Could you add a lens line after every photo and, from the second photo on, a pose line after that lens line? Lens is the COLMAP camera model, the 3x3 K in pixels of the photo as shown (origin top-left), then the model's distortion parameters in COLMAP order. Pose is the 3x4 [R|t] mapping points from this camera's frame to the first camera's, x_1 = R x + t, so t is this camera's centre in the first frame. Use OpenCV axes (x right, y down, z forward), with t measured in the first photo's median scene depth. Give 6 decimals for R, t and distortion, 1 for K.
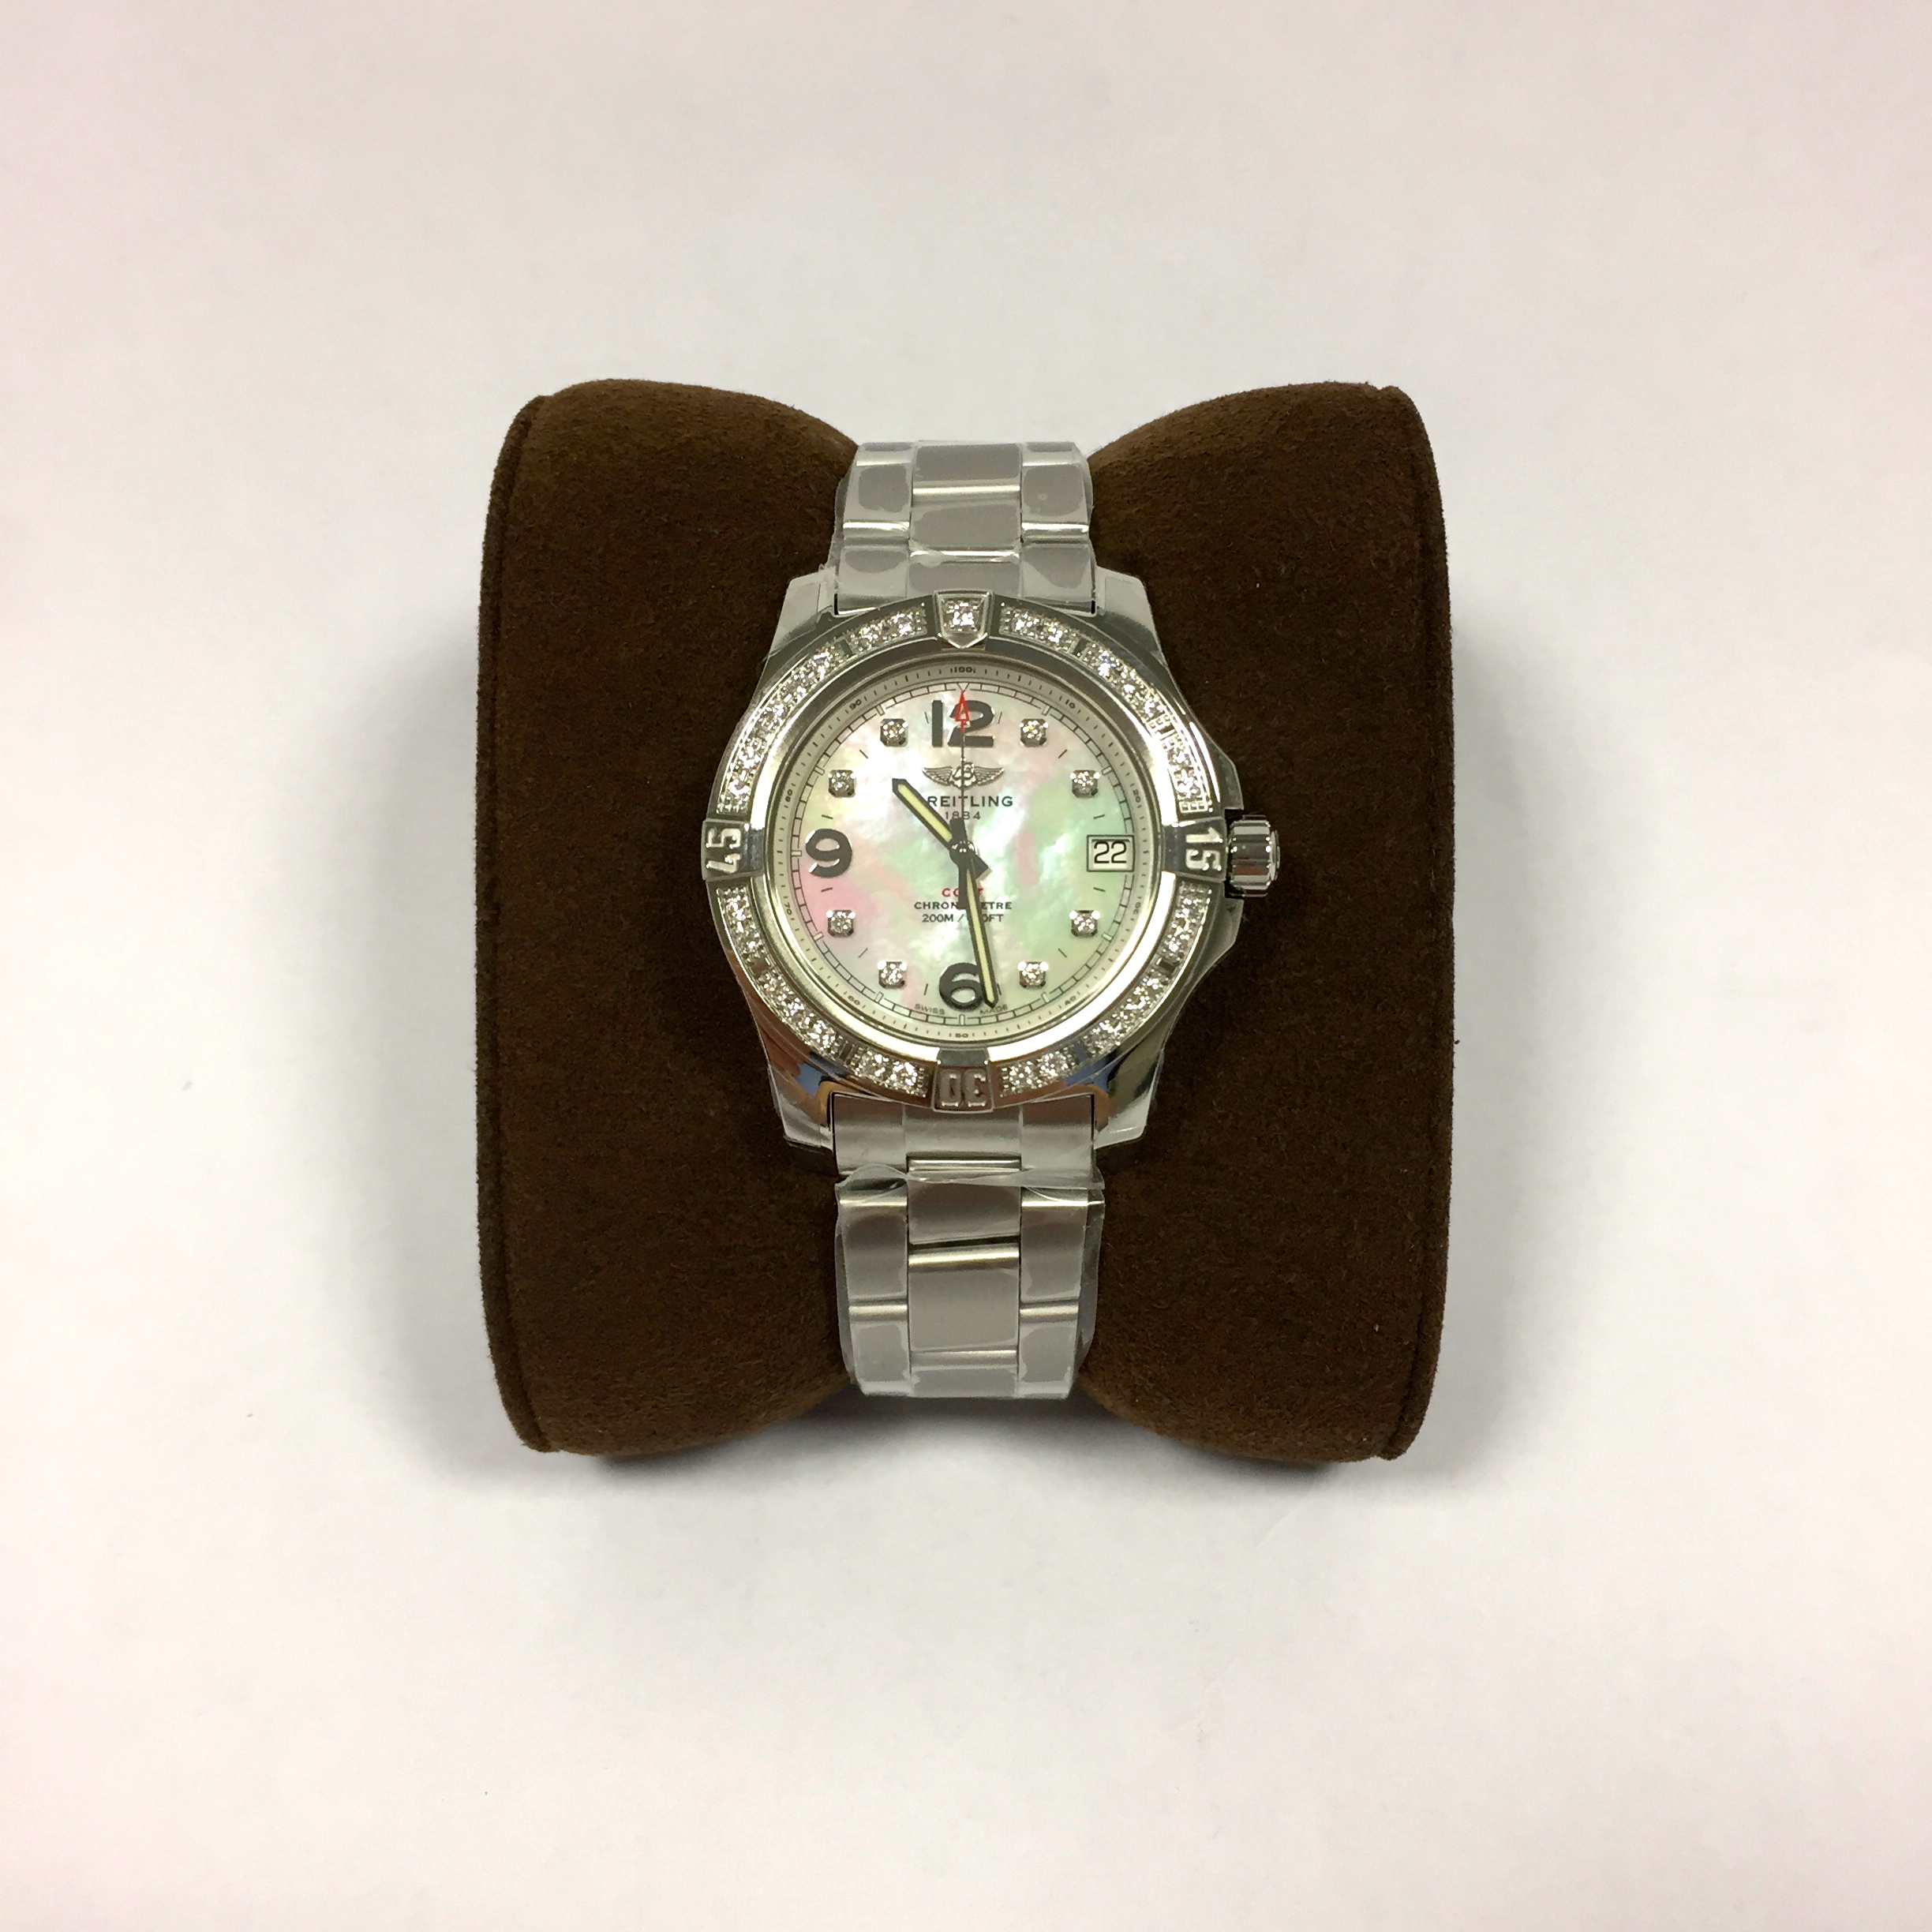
lens RADIAL K [[2318.1, 0, 921.5], [0, 2318.1, 969.2], [0, 0, 1]] dist [0.018889, 0.007751]
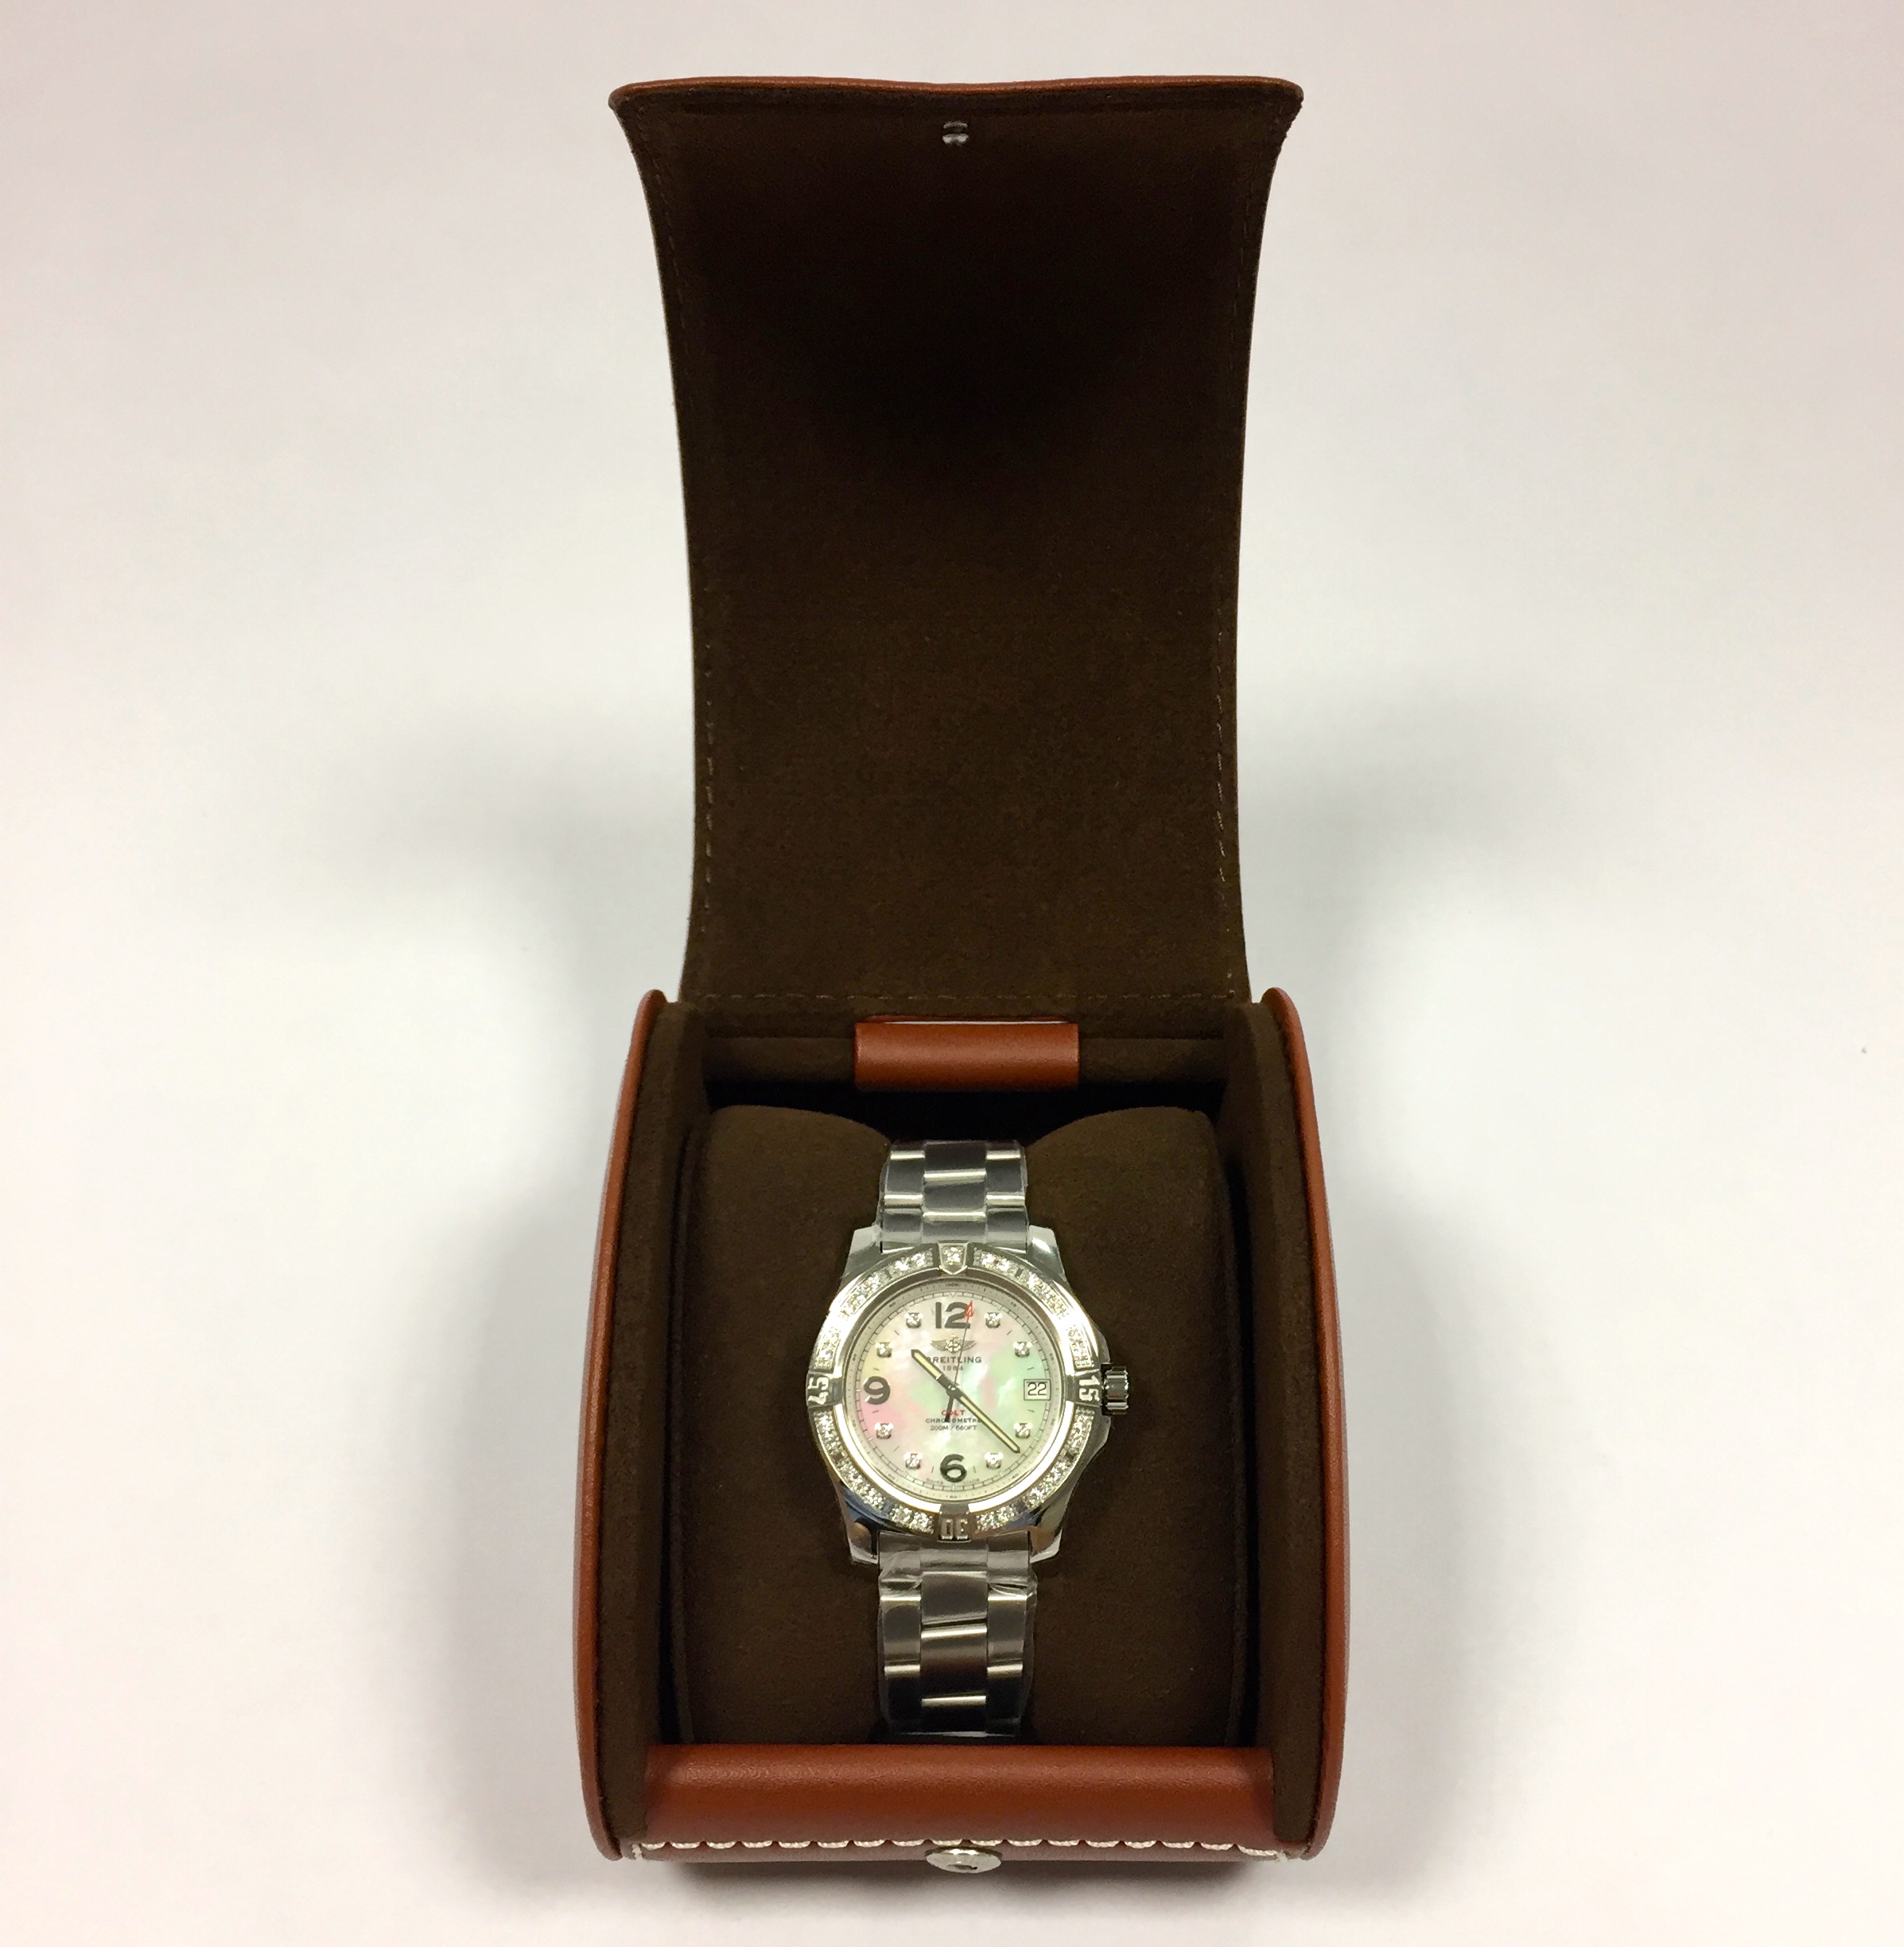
lens RADIAL K [[2505.6, 0, 952.0], [0, 2505.6, 973.5], [0, 0, 1]] dist [0.106669, -0.003275]
pose [[0.999480, 0.001116, 0.032230, -0.045239], [0.004429, 0.985185, -0.171437, -0.034872], [-0.031944, 0.171490, 0.984668, -0.936334]]
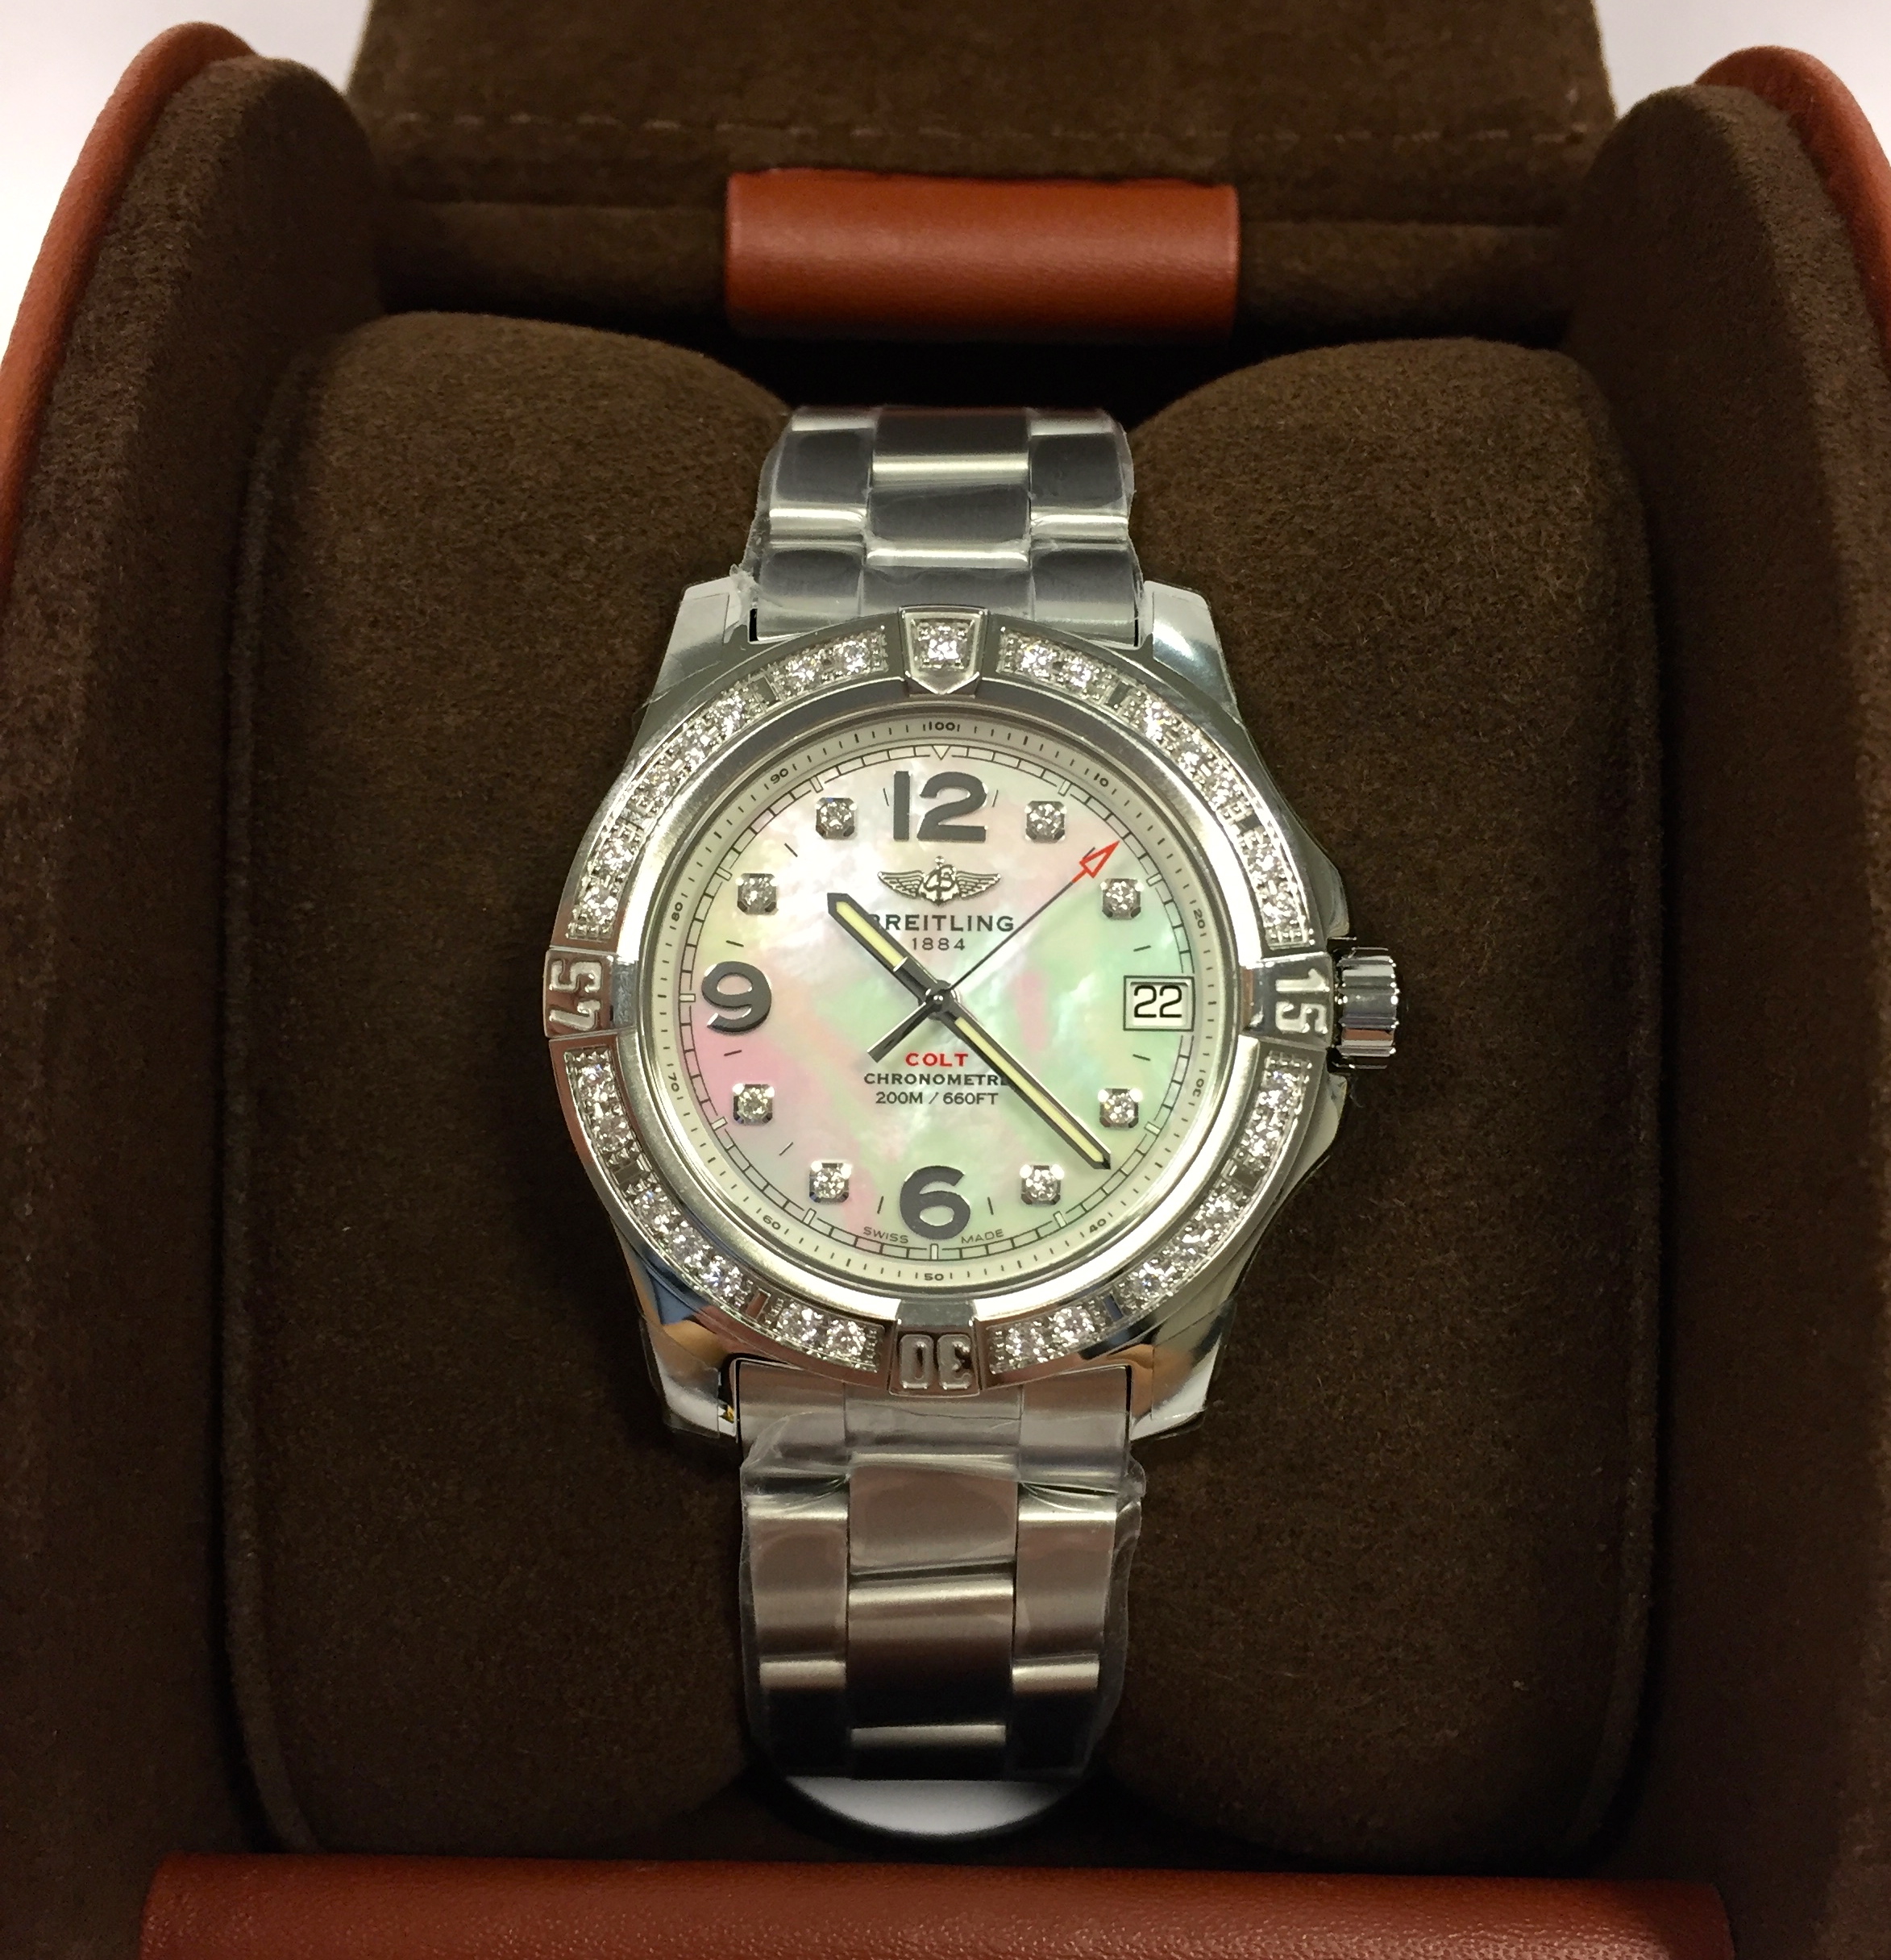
lens RADIAL K [[2319.1, 0, 945.5], [0, 2319.1, 980.0], [0, 0, 1]] dist [0.002473, 0.001462]
pose [[0.999403, 0.011447, 0.032603, -0.001811], [-0.010910, 0.999803, -0.016592, -0.045360], [-0.032787, 0.016226, 0.999331, 0.336510]]
